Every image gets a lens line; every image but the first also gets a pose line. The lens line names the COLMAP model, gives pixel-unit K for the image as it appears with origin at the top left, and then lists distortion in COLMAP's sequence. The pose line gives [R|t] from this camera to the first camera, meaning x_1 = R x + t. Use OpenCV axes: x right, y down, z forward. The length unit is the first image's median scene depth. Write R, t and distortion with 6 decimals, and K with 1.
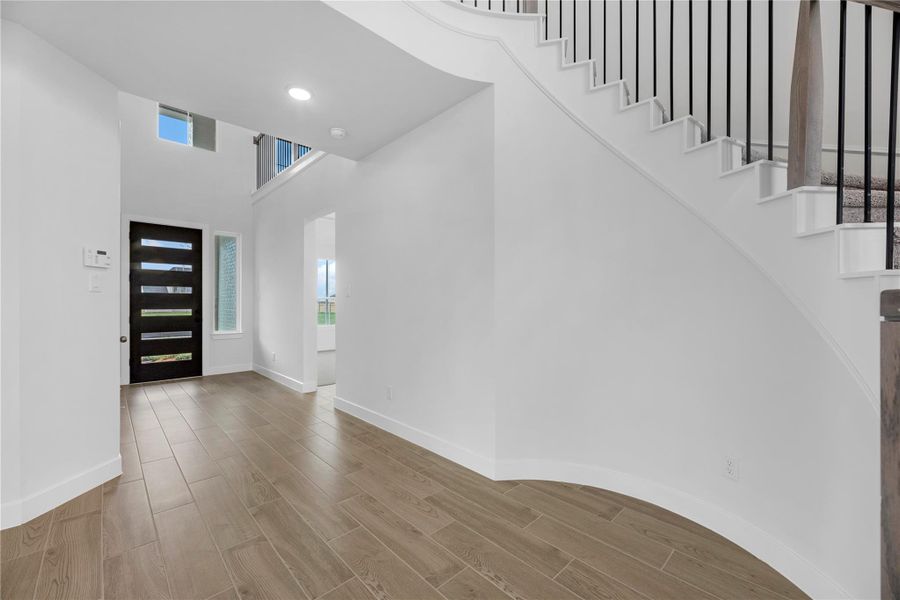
lens RADIAL K [[367.6, 0, 450.7], [0, 367.6, 308.7], [0, 0, 1]] dist [0.000201, 0.000068]
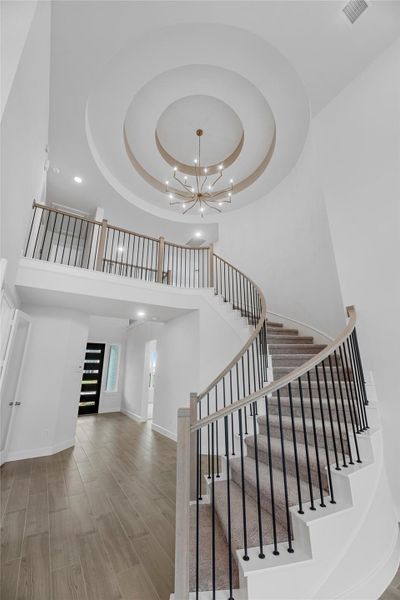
lens RADIAL K [[245.1, 0, 200.0], [0, 245.1, 300.0], [0, 0, 1]] dist [0.000201, 0.000068]
pose [[0.979117, -0.061467, -0.193783, 0.265813], [0.003490, 0.958138, -0.286284, -0.044700], [0.203268, 0.279629, 0.938344, -0.483320]]
